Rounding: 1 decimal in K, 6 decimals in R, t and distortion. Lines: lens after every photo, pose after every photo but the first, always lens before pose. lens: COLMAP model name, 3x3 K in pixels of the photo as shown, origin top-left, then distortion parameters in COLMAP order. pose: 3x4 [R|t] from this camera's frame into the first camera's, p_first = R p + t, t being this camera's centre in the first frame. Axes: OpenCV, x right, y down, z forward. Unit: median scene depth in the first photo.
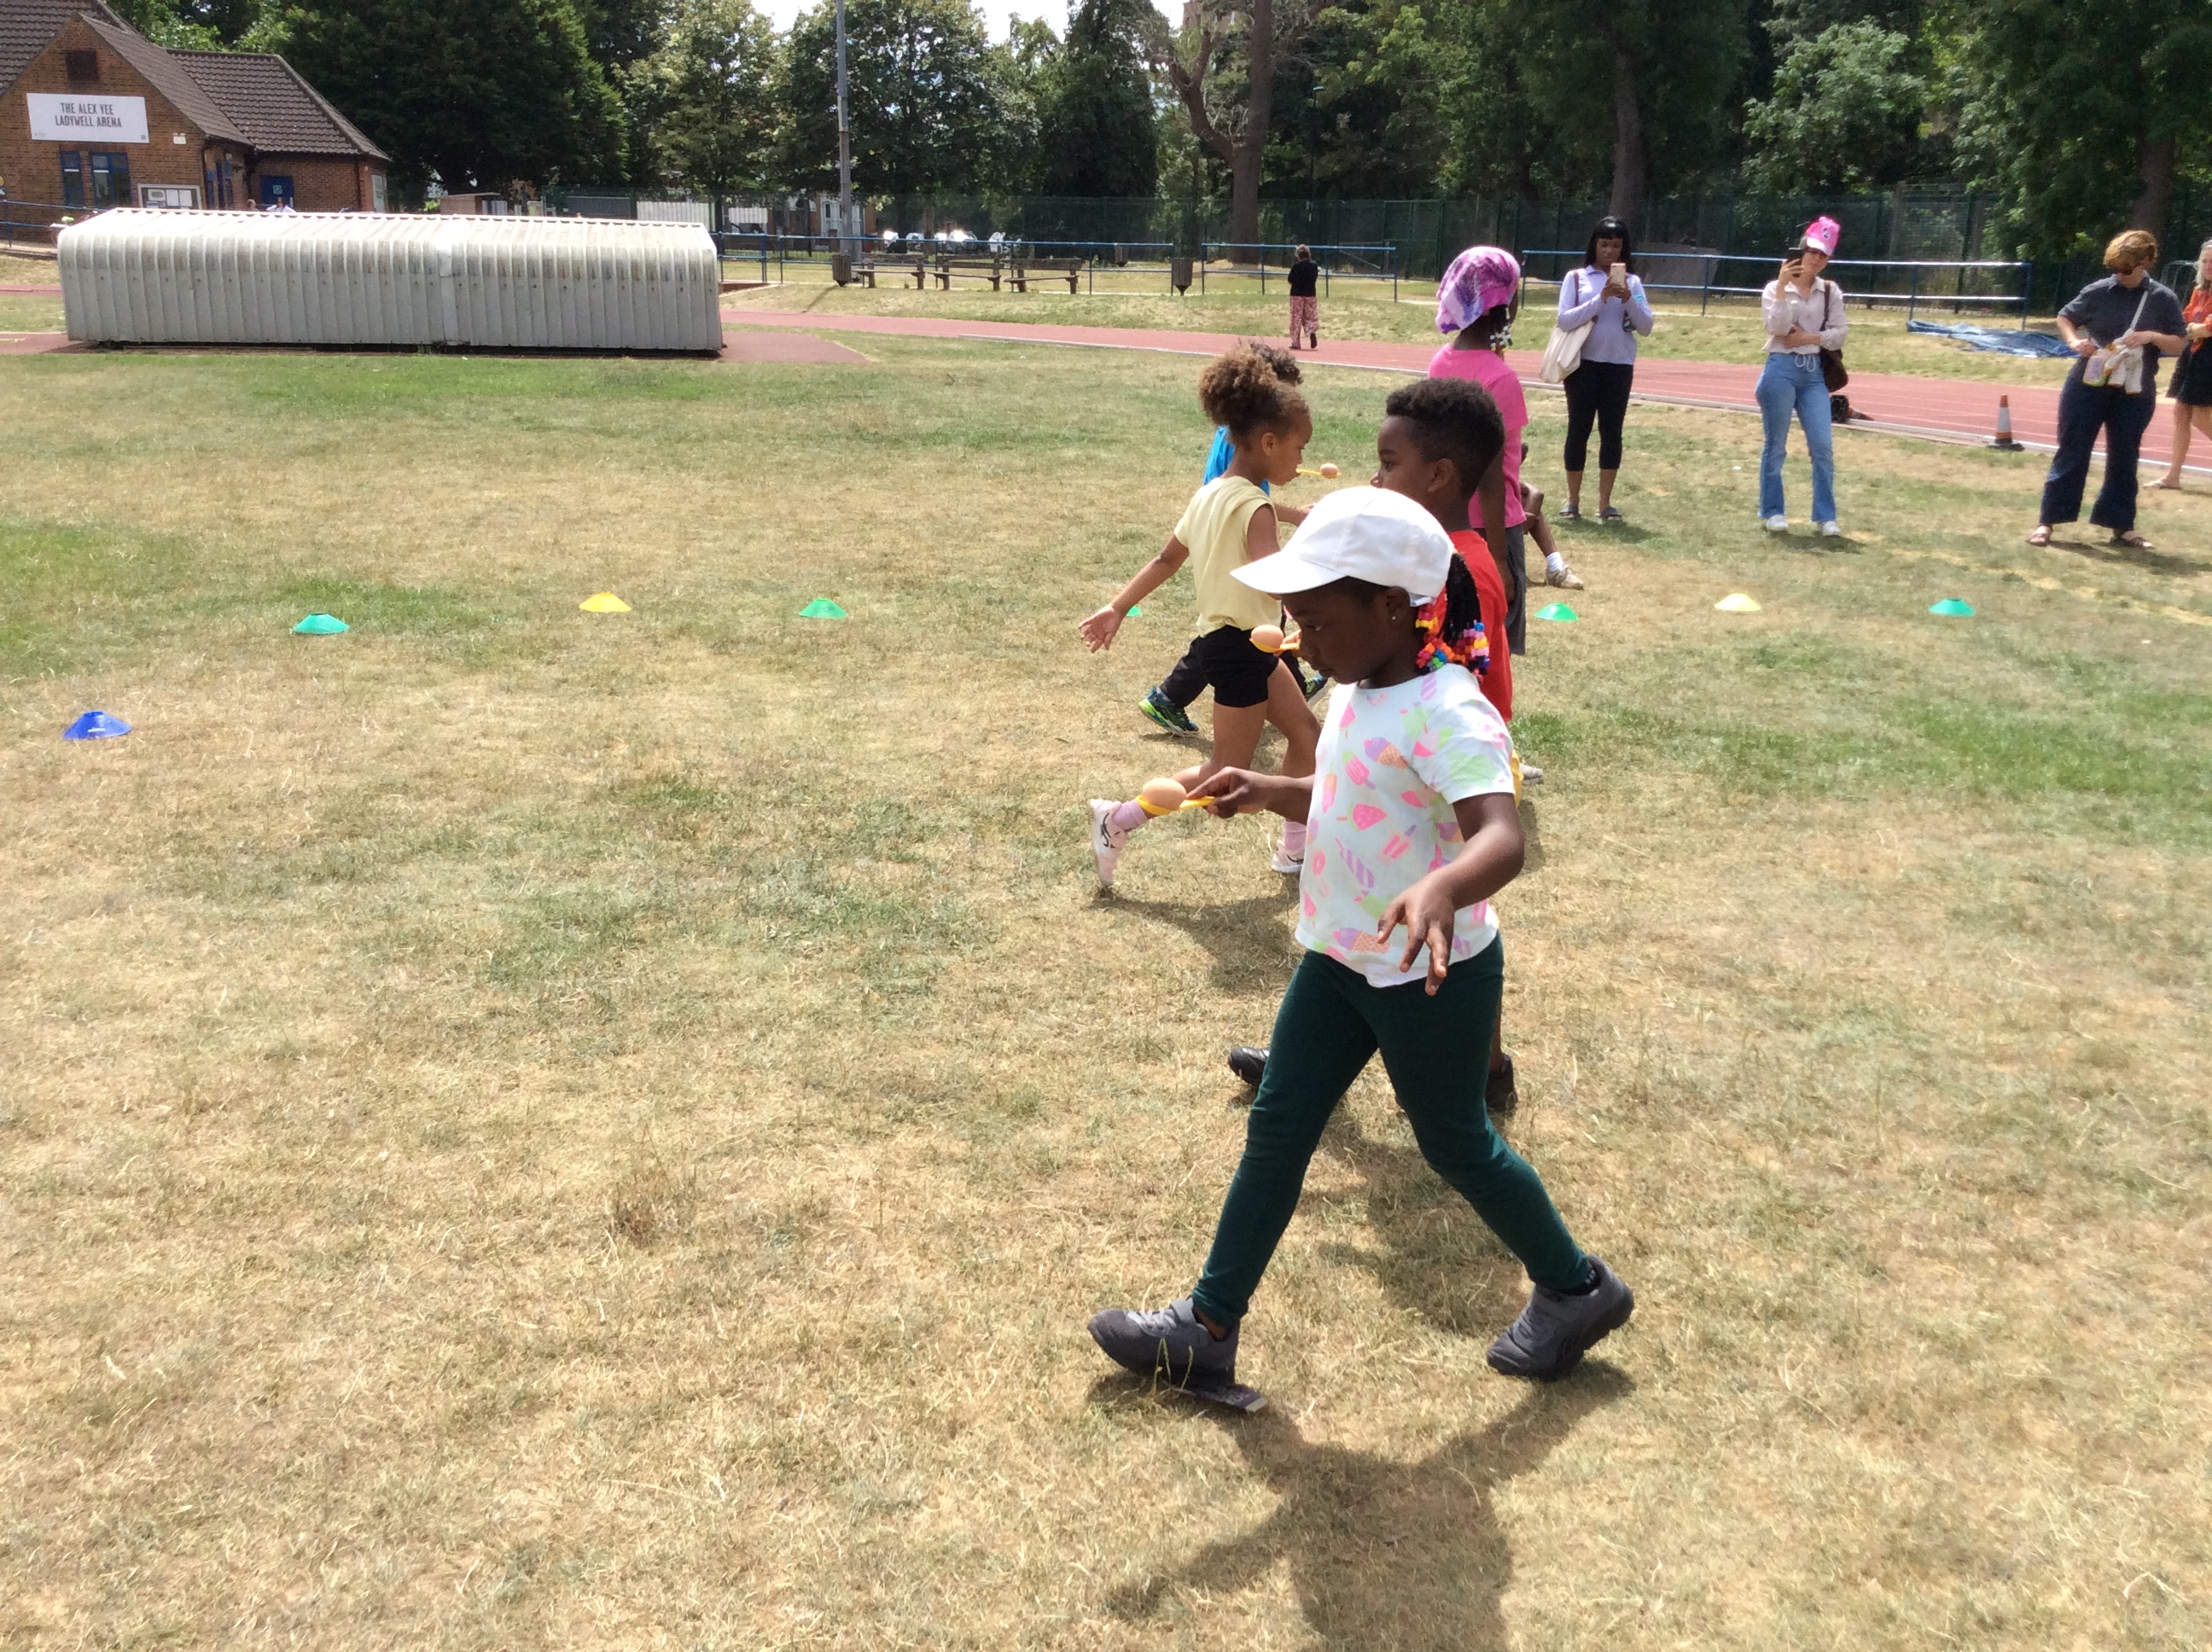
lens RADIAL K [[2058.9, 0, 1124.6], [0, 2058.9, 821.1], [0, 0, 1]] dist [0.111719, -0.218908]
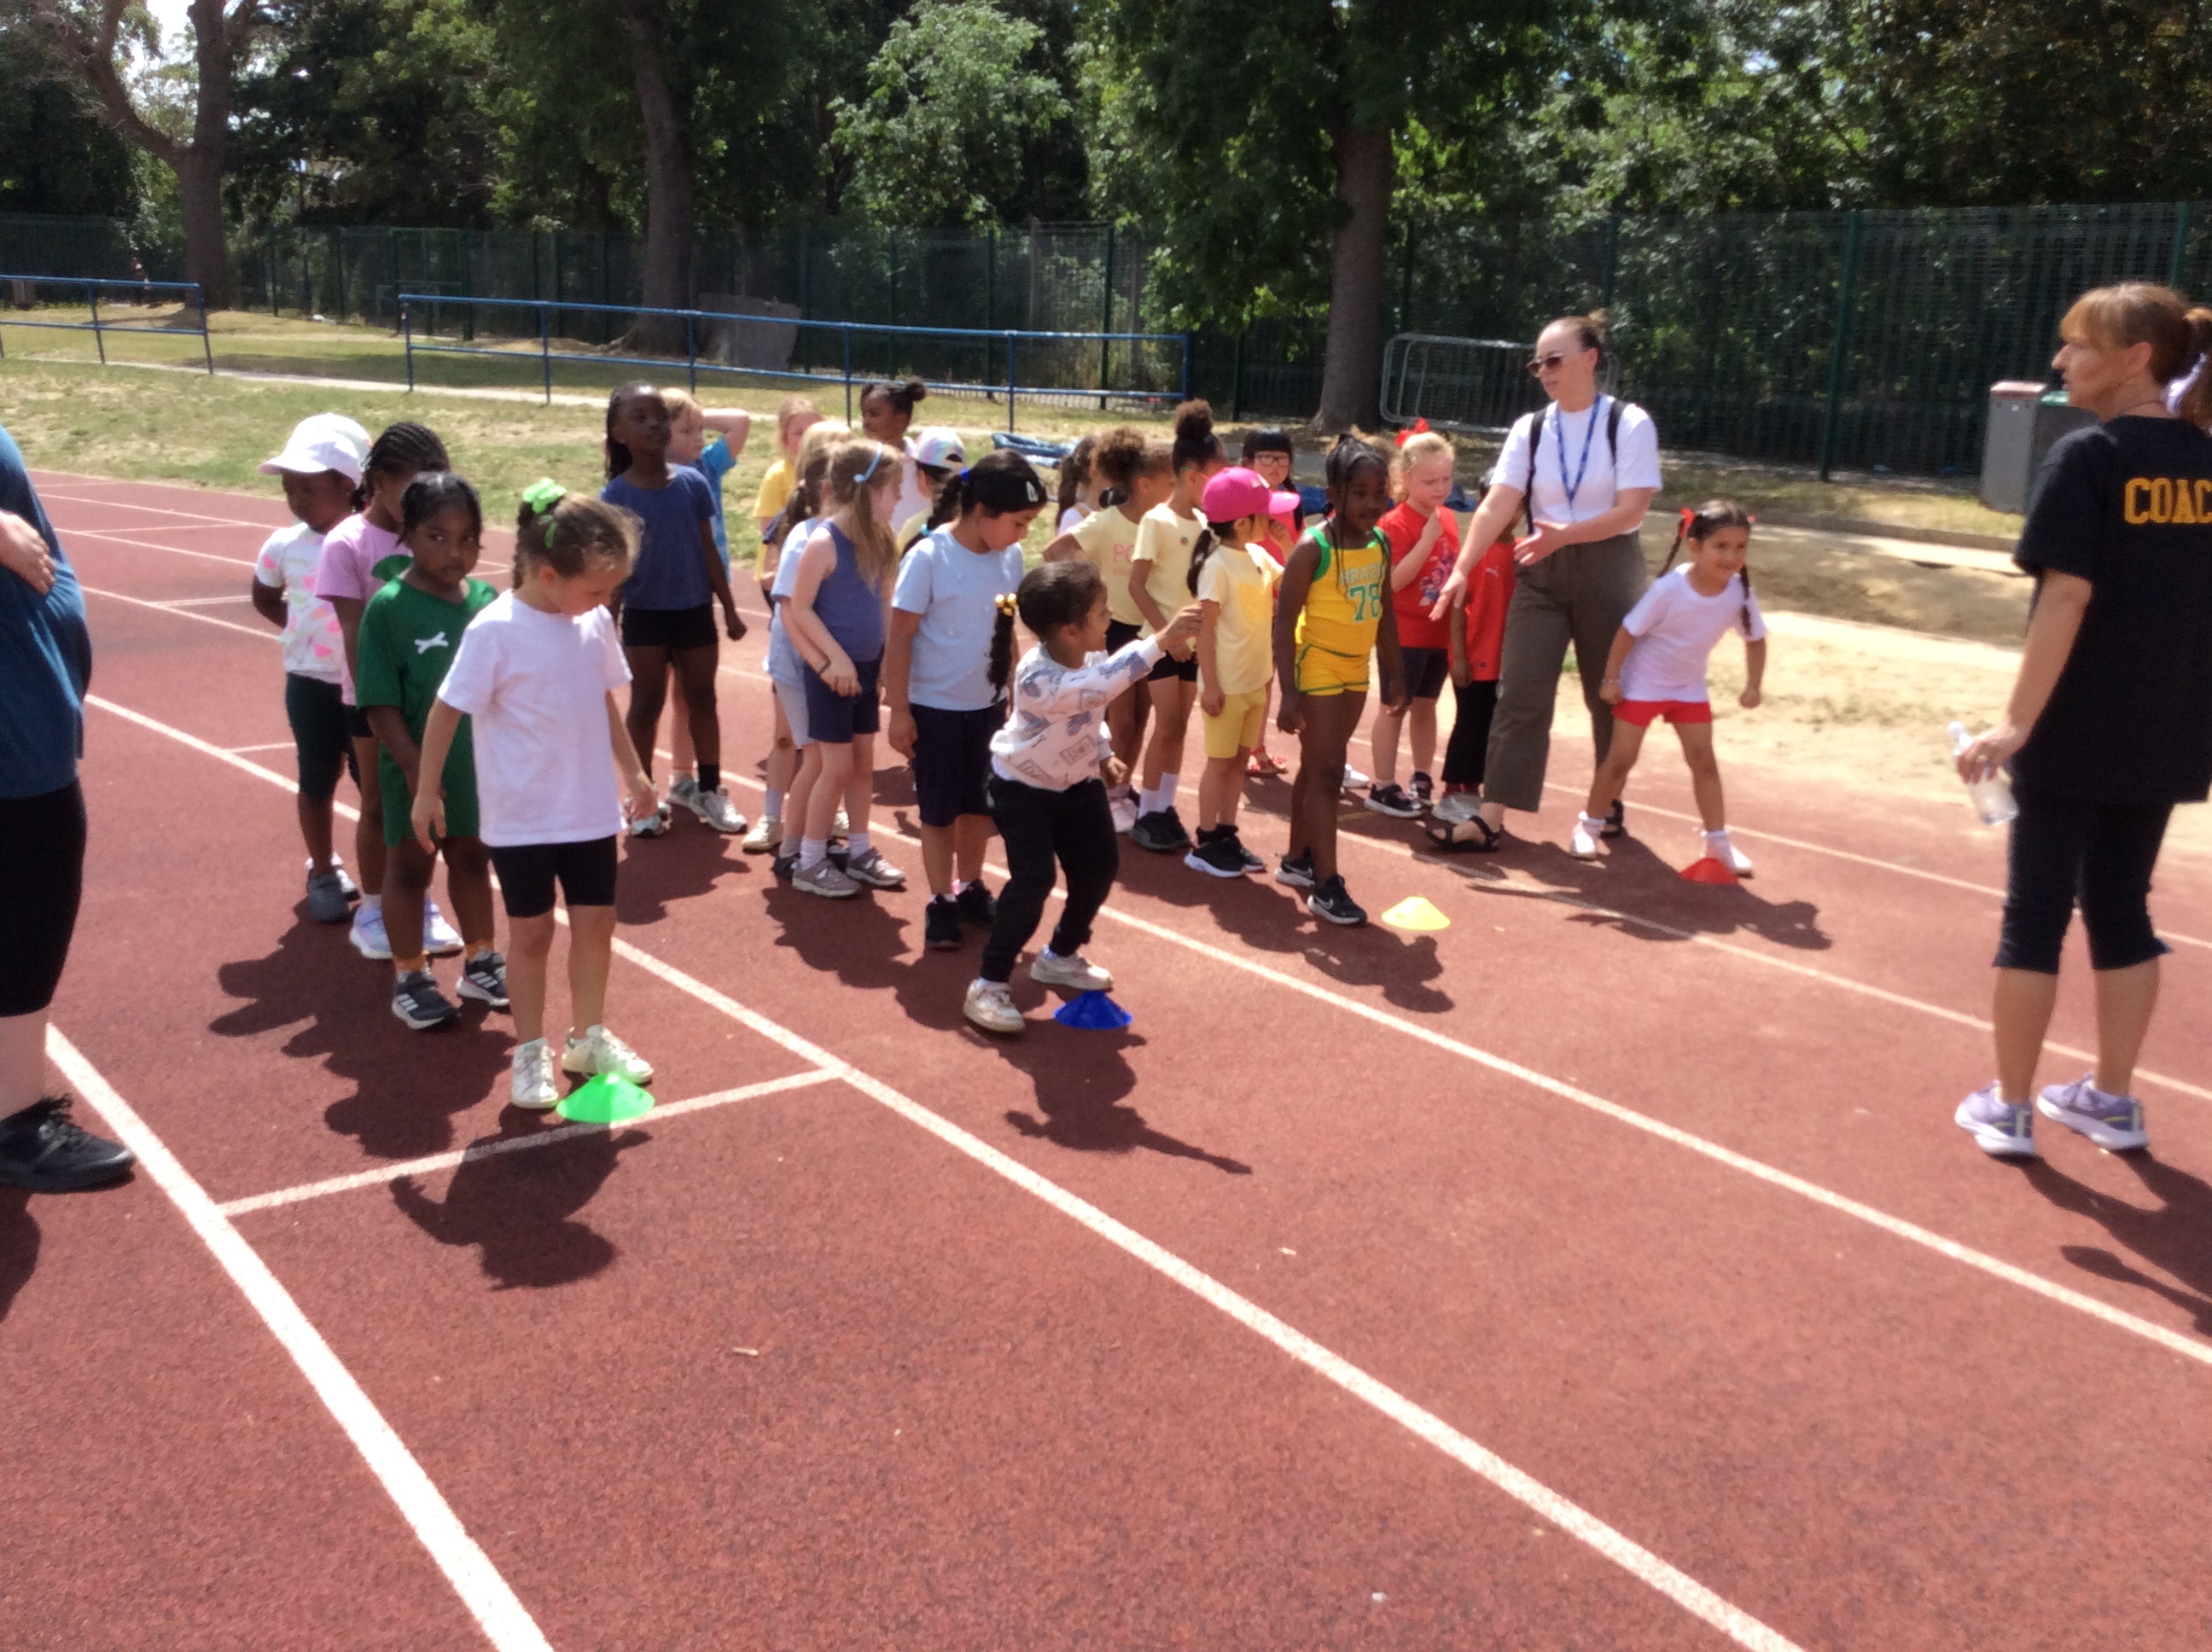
lens RADIAL K [[2058.9, 0, 1124.6], [0, 2058.9, 821.1], [0, 0, 1]] dist [0.111719, -0.218908]
pose [[0.941734, -0.065749, 0.329869, 0.139580], [0.073788, 0.997203, -0.011893, -0.080863], [-0.328165, 0.035541, 0.943952, 0.295976]]
